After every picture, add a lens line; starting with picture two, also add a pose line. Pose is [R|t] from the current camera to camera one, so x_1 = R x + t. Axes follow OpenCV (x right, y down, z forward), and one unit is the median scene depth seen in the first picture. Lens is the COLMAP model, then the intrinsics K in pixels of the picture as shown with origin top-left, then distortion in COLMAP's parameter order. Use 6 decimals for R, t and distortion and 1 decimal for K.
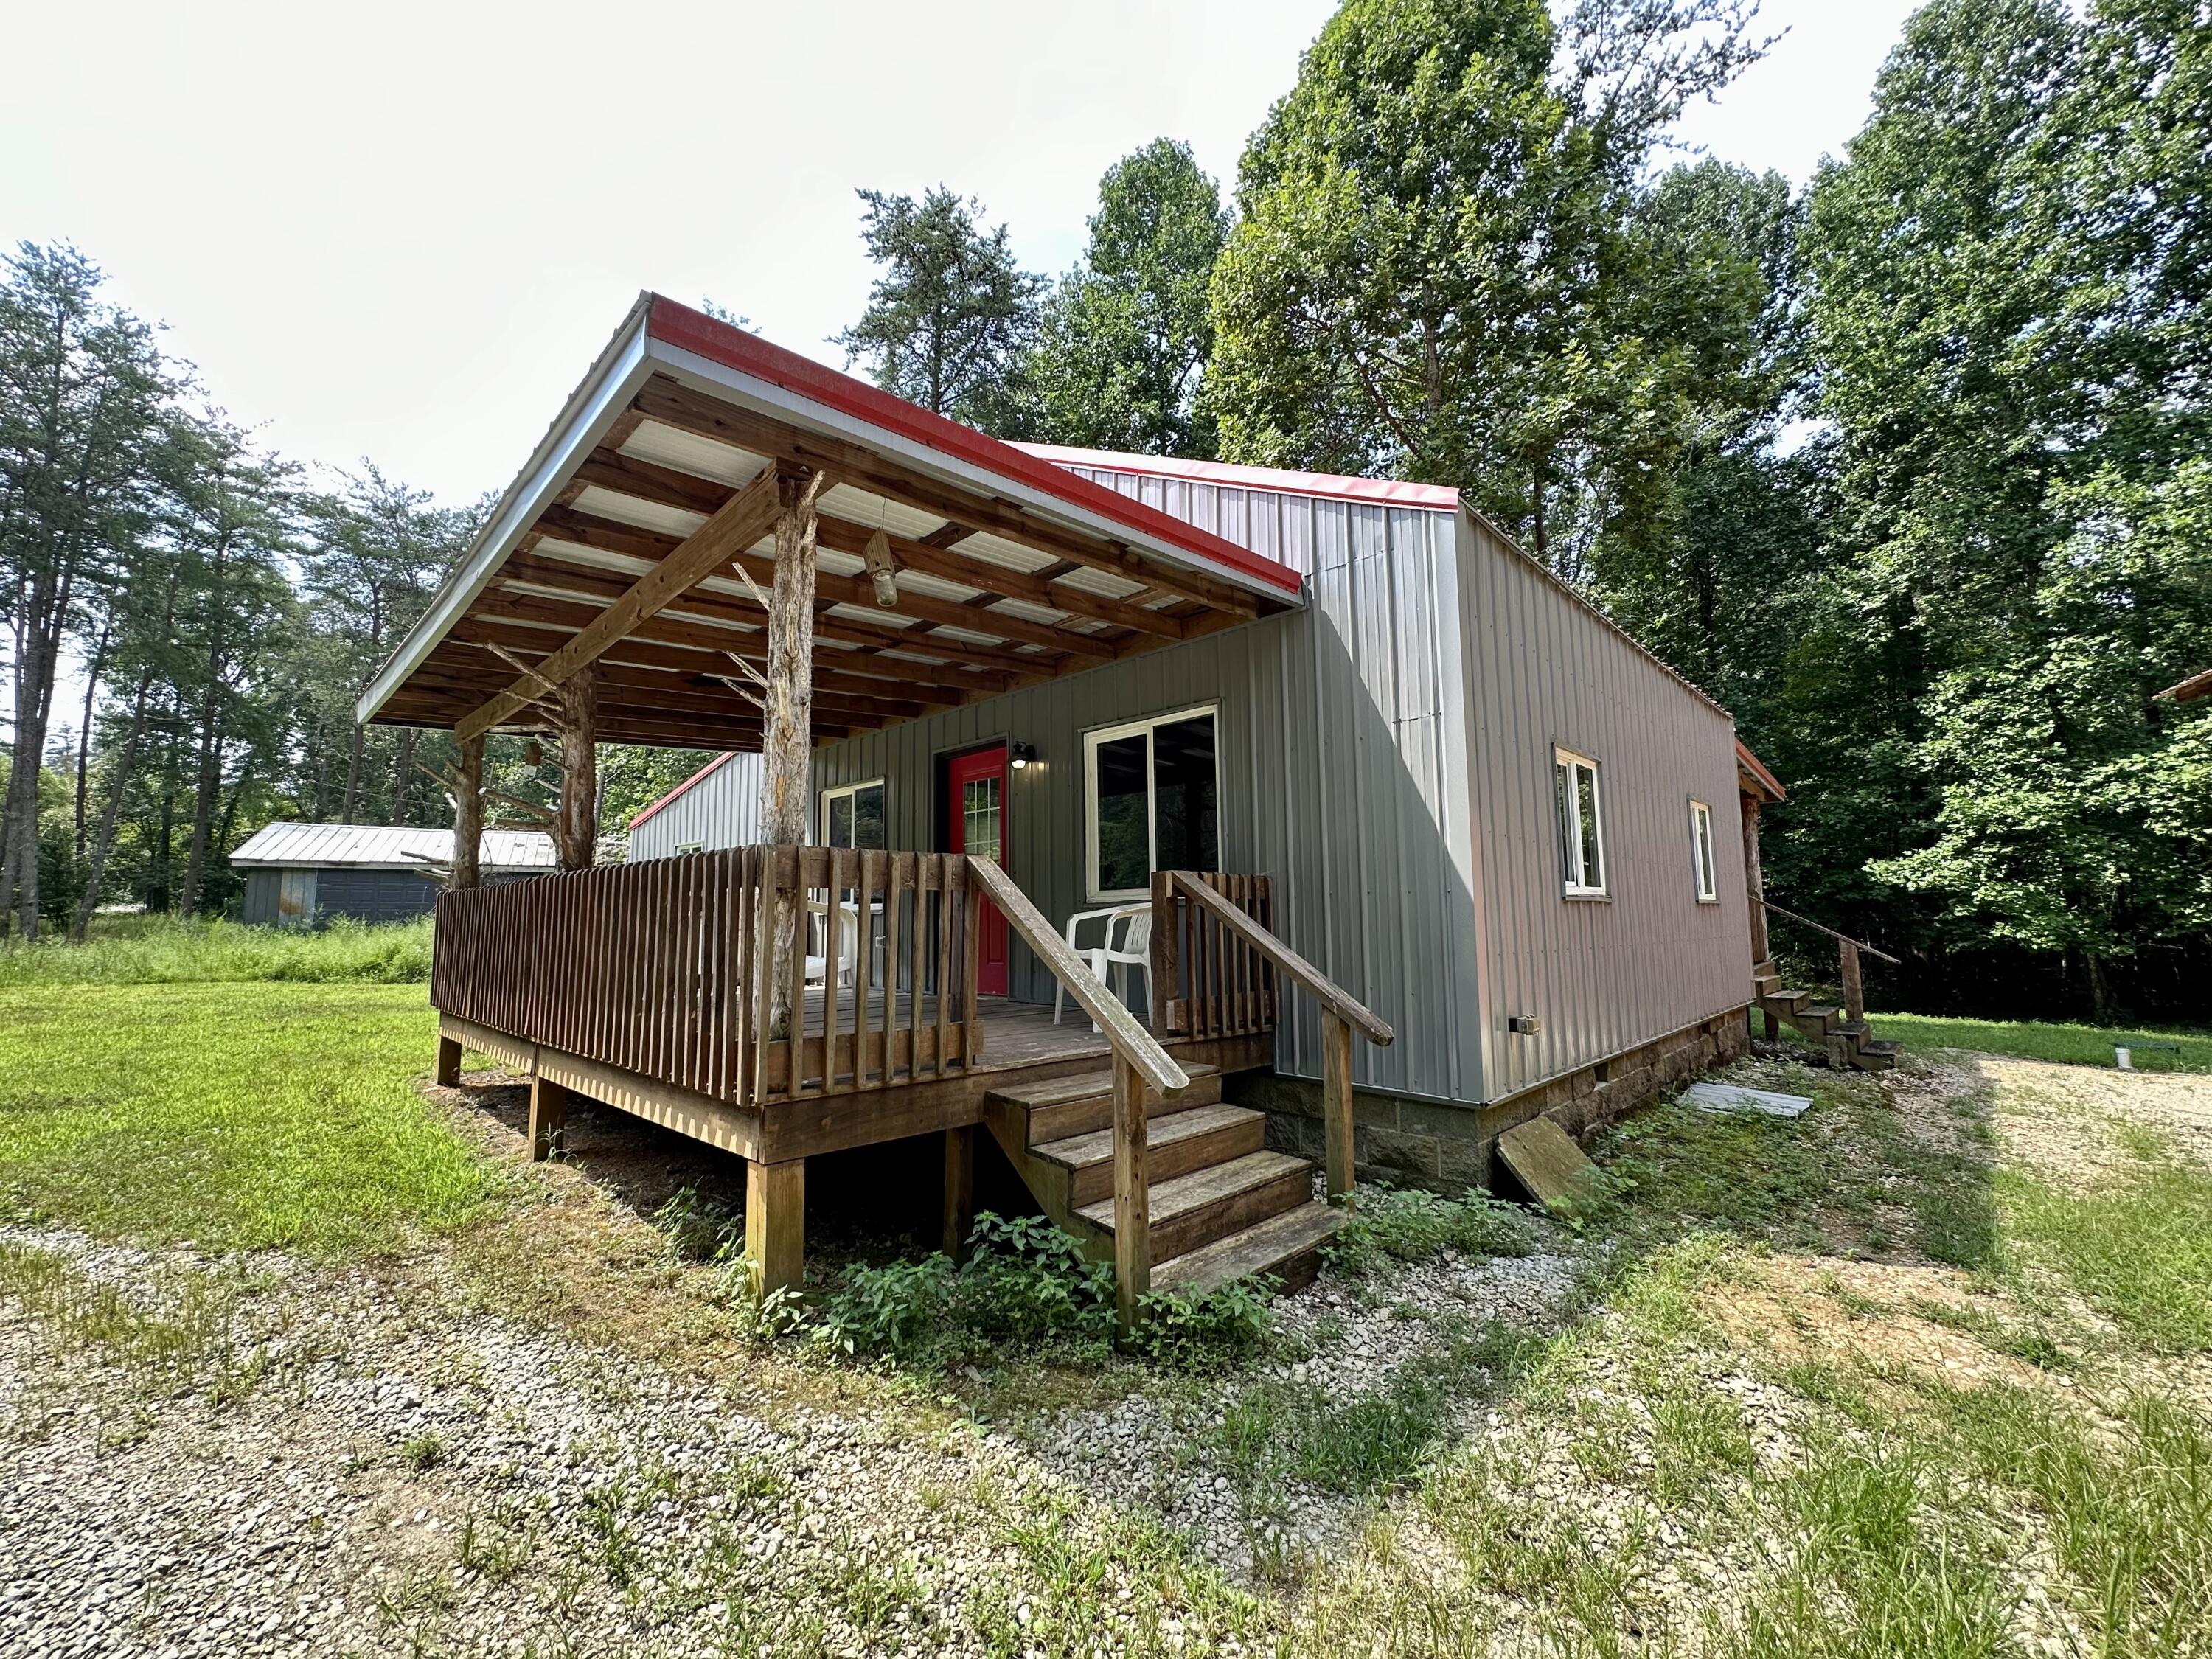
lens RADIAL K [[880.9, 0, 1110.1], [0, 880.9, 820.2], [0, 0, 1]] dist [-0.001118, 0.000417]
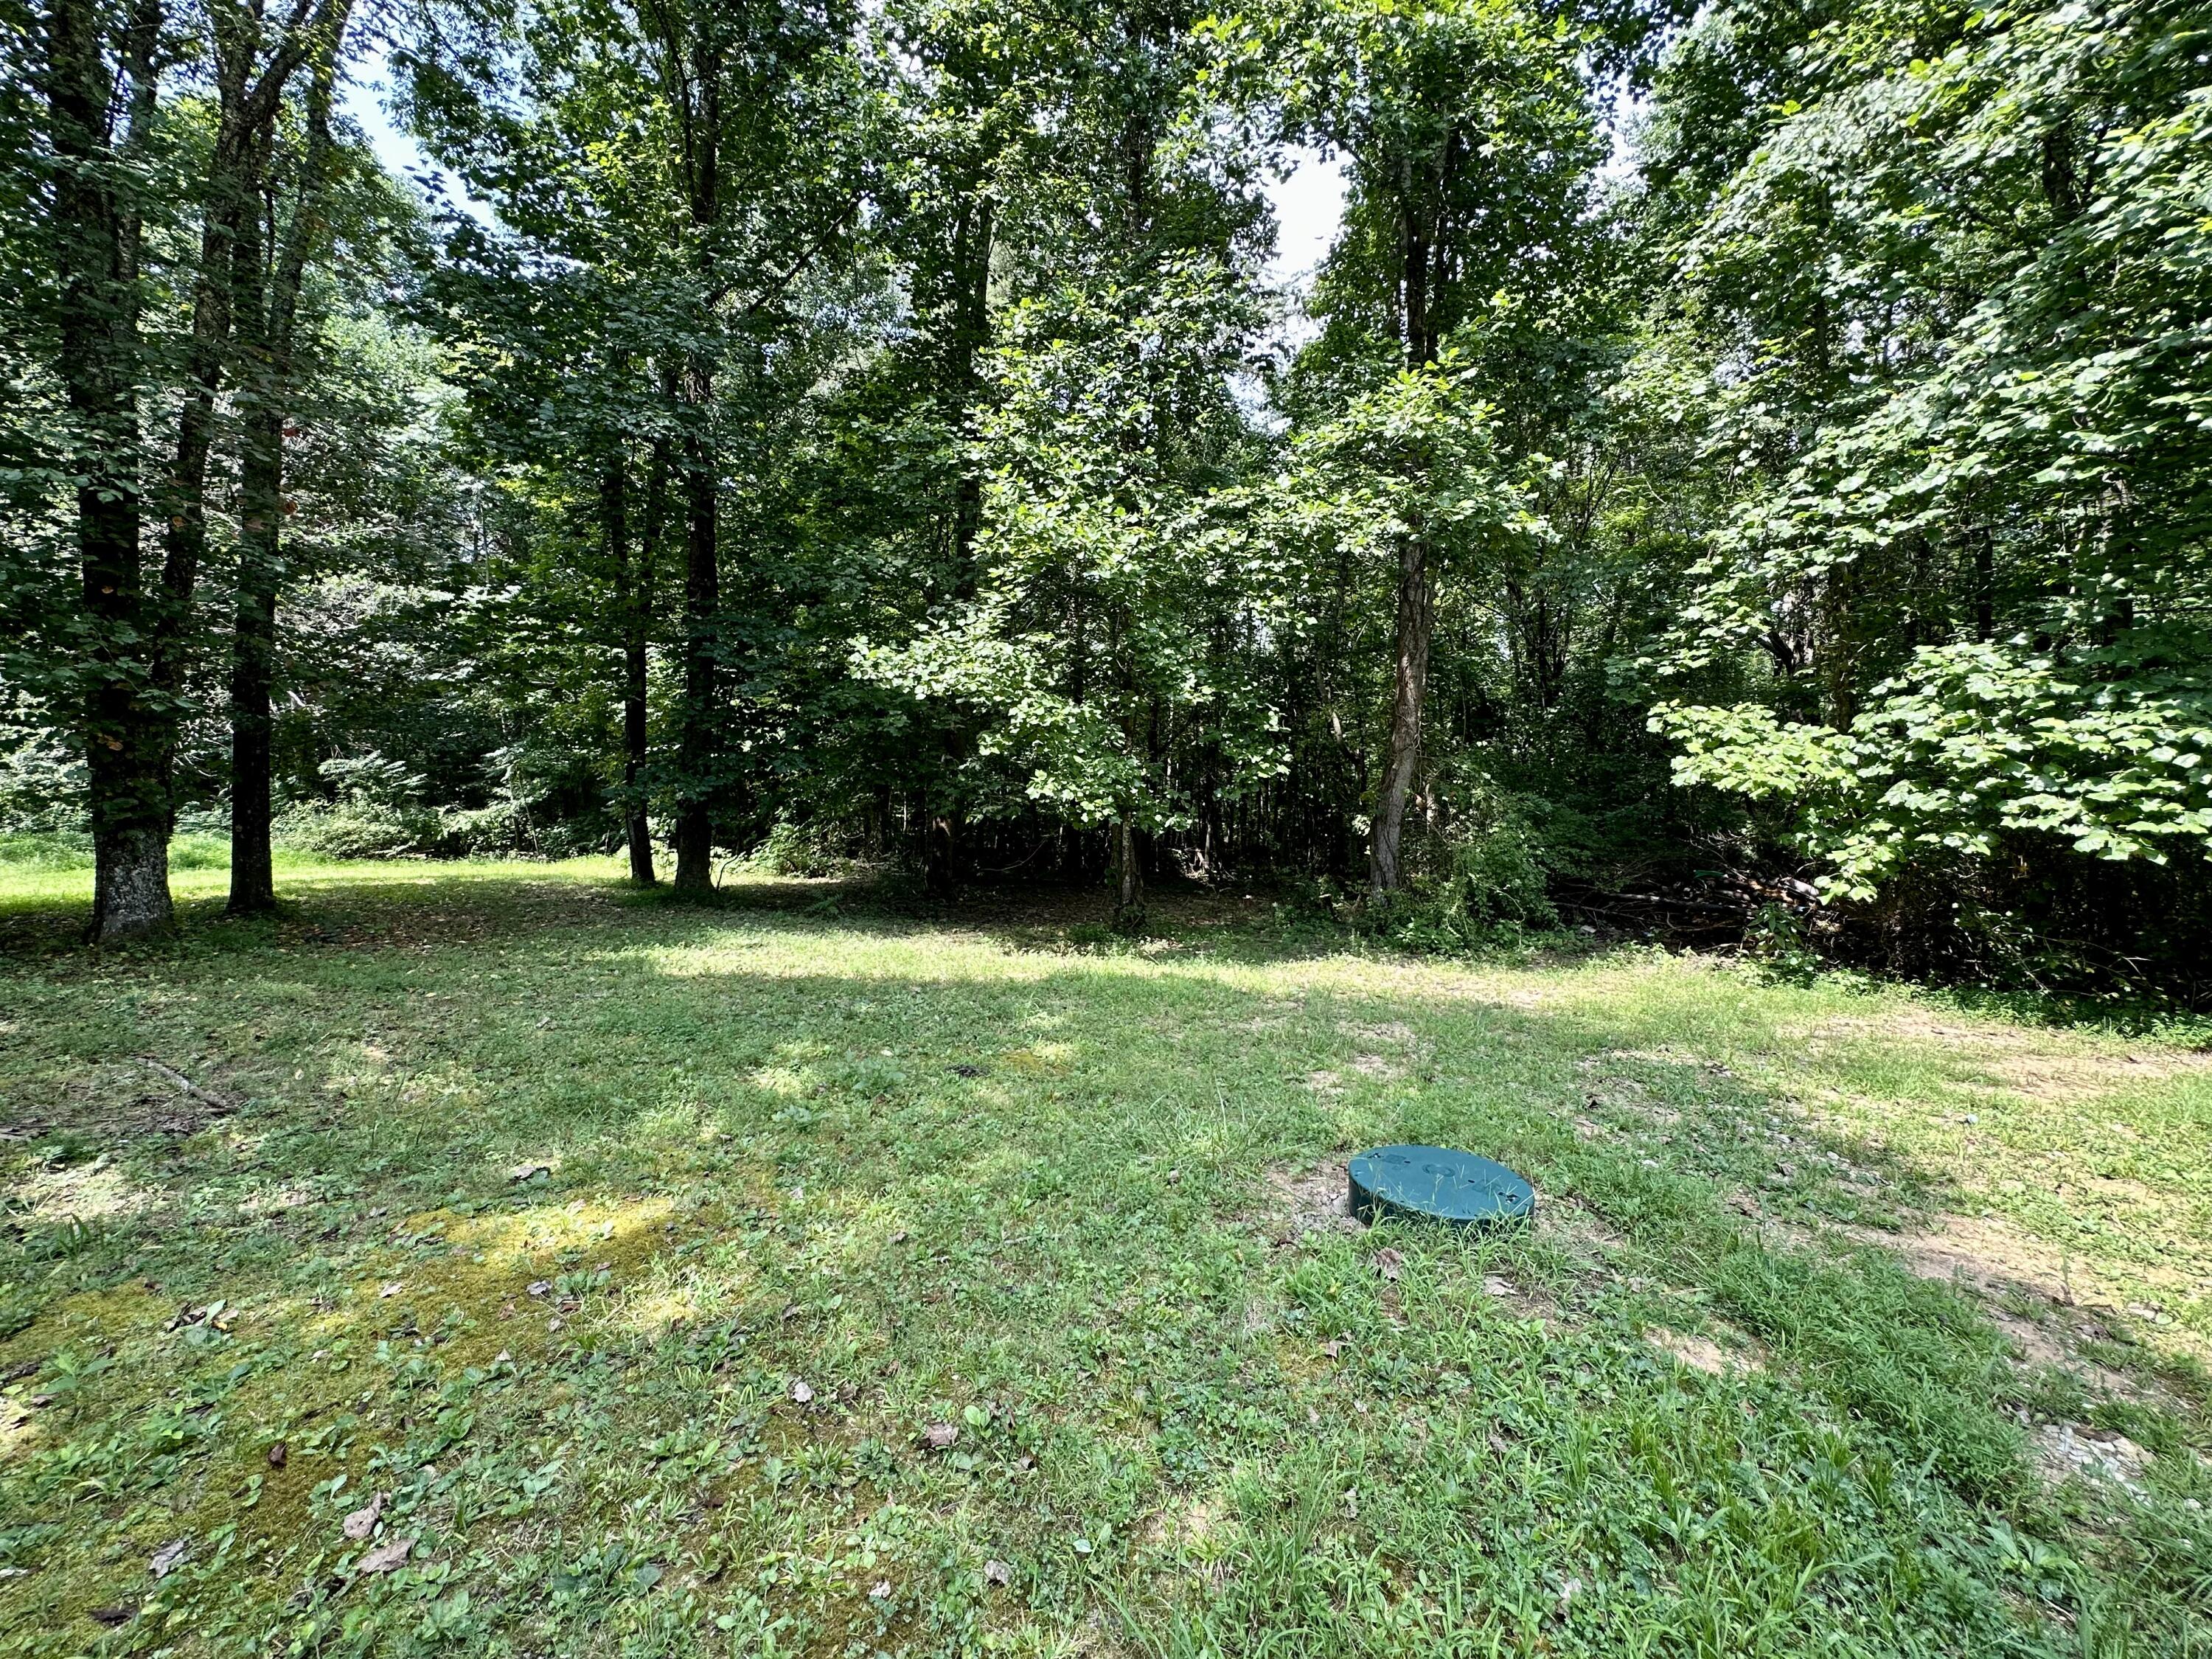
lens RADIAL K [[880.9, 0, 1110.1], [0, 880.9, 820.2], [0, 0, 1]] dist [-0.001118, 0.000417]
pose [[0.631745, -0.001446, 0.775175, 0.633677], [-0.115411, 0.988677, 0.095901, 0.092055], [-0.766537, -0.150049, 0.624425, 0.640250]]
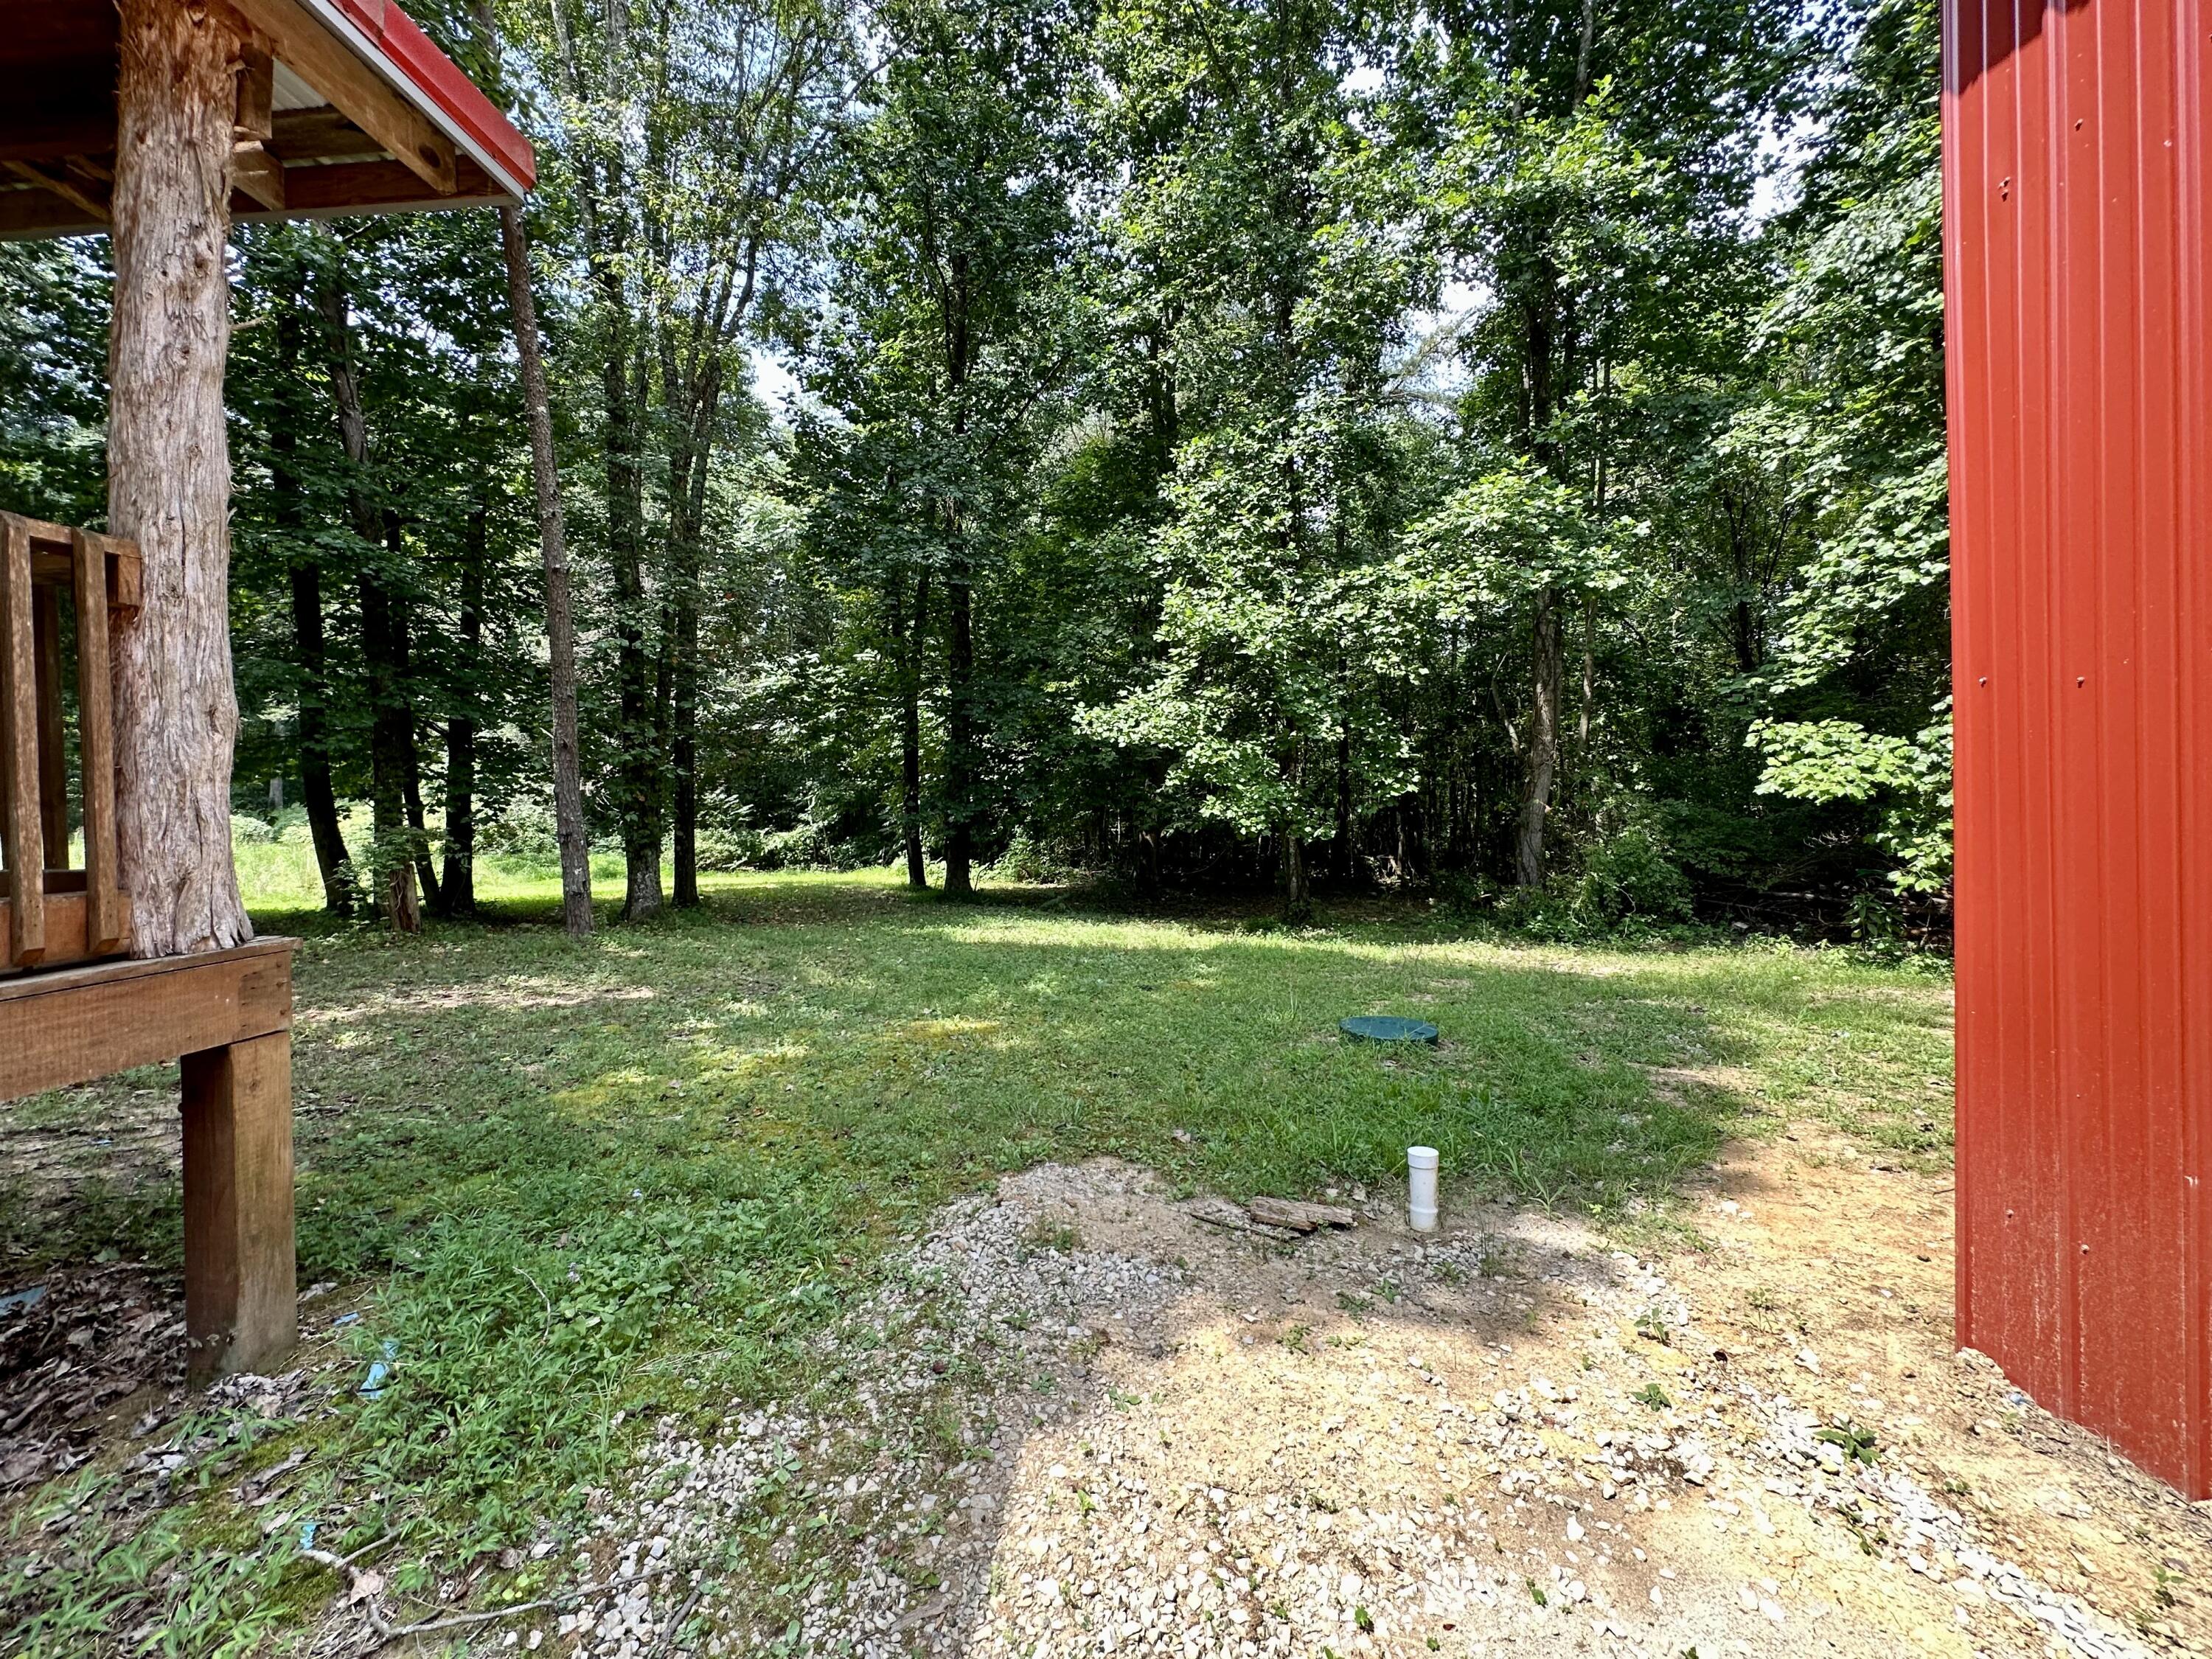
lens RADIAL K [[880.9, 0, 1110.1], [0, 880.9, 820.2], [0, 0, 1]] dist [-0.001118, 0.000417]
pose [[0.799761, -0.006809, 0.600280, 0.531226], [-0.071107, 0.991822, 0.105988, 0.068698], [-0.596092, -0.127449, 0.792736, 0.496508]]
